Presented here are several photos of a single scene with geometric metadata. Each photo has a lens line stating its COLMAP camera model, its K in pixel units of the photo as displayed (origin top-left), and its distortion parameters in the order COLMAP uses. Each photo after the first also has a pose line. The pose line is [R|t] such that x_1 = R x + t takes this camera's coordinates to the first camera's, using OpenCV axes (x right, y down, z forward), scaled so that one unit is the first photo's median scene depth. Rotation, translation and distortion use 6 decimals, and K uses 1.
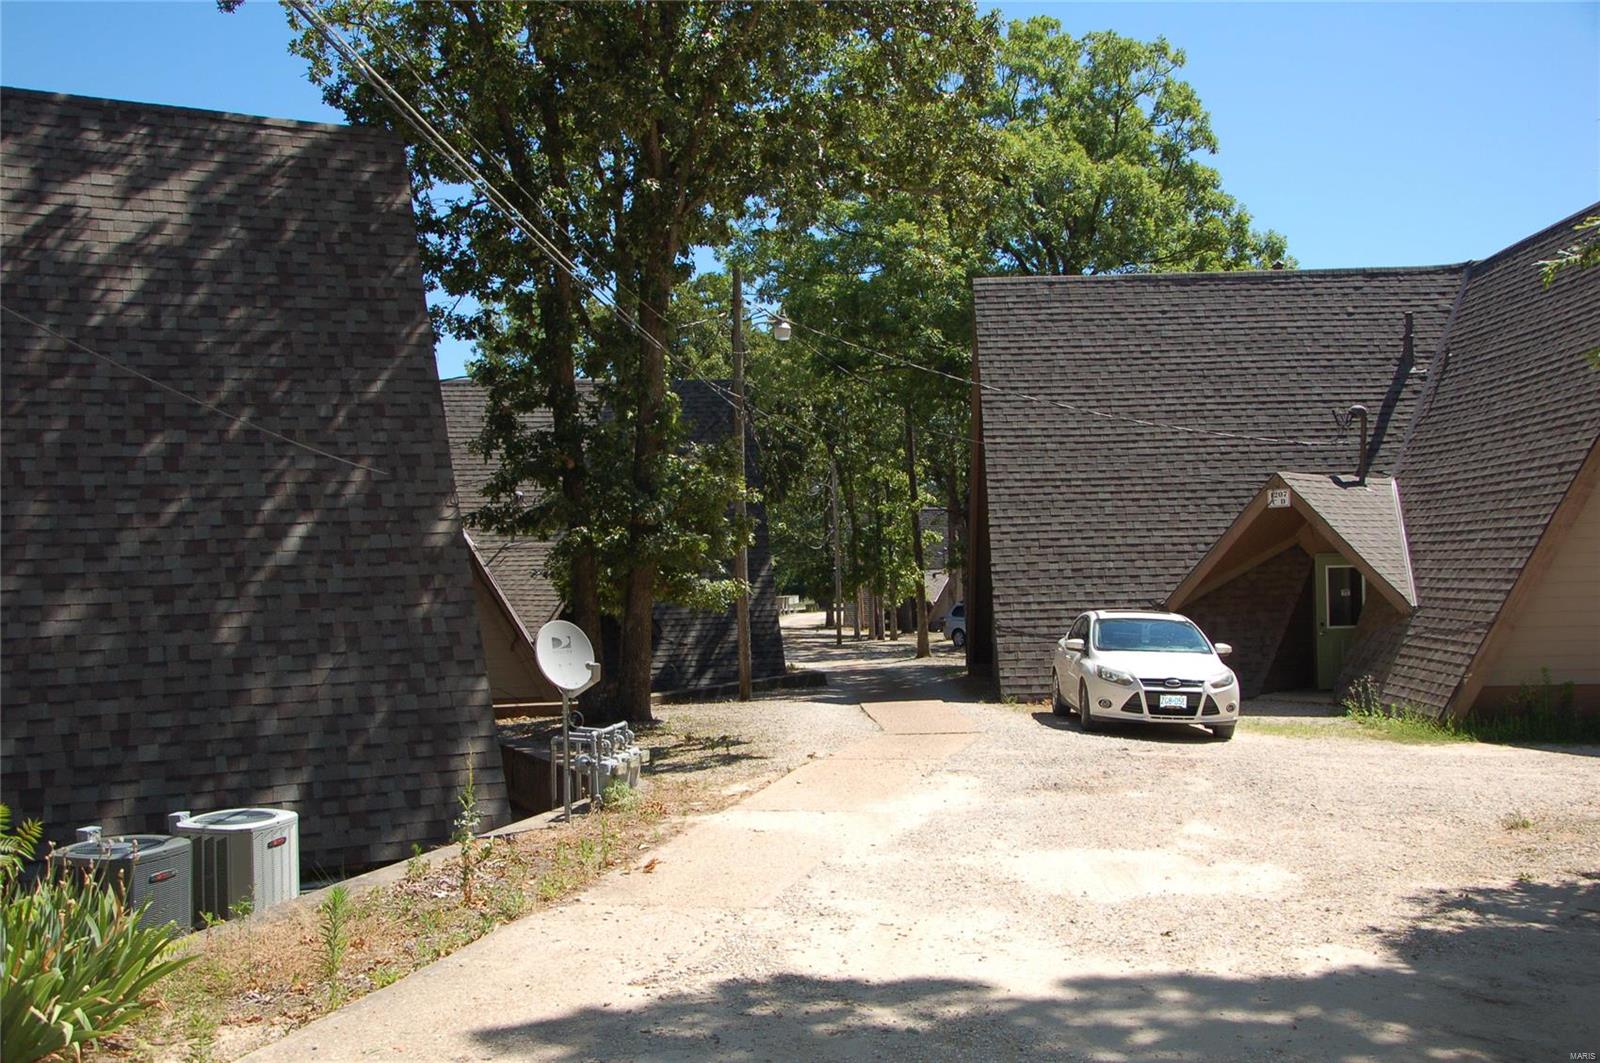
lens RADIAL K [[1513.7, 0, 800.0], [0, 1513.7, 531.5], [0, 0, 1]] dist [0.002640, 0.006002]
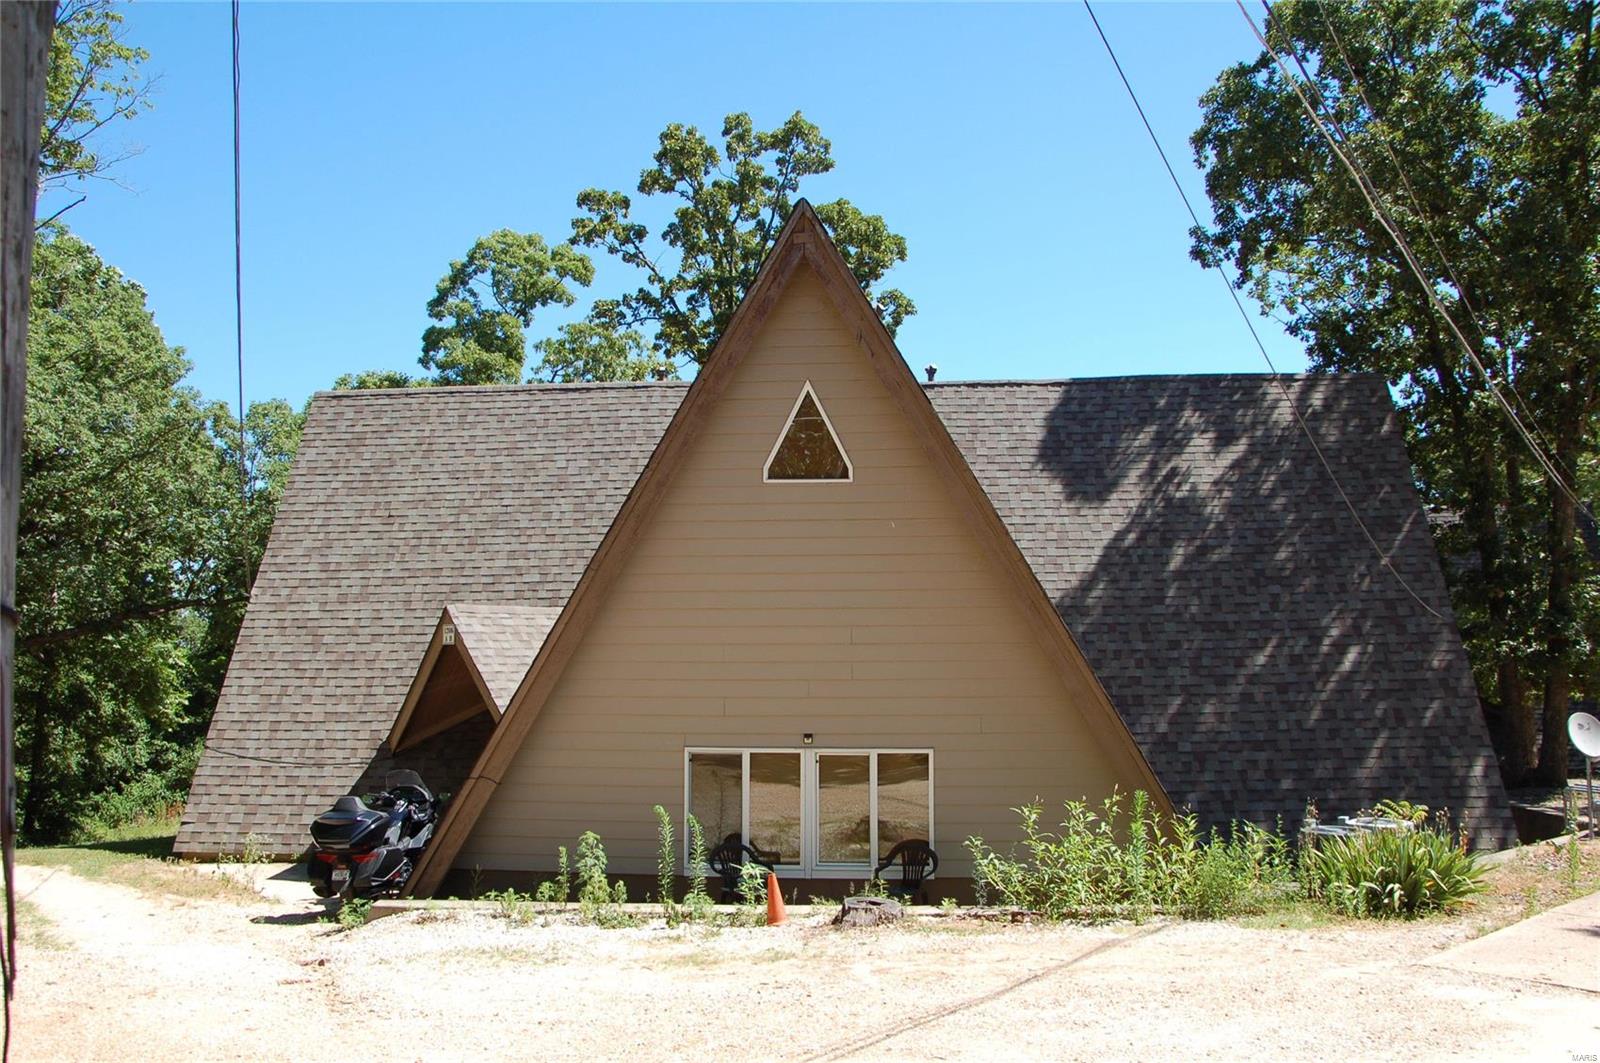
lens RADIAL K [[1383.1, 0, 793.3], [0, 1383.1, 551.2], [0, 0, 1]] dist [-0.139650, 0.202721]
pose [[0.865261, -0.023149, -0.500787, -0.133364], [-0.001715, 0.998791, -0.049132, -0.032557], [0.501319, 0.043371, 0.864175, -0.531226]]
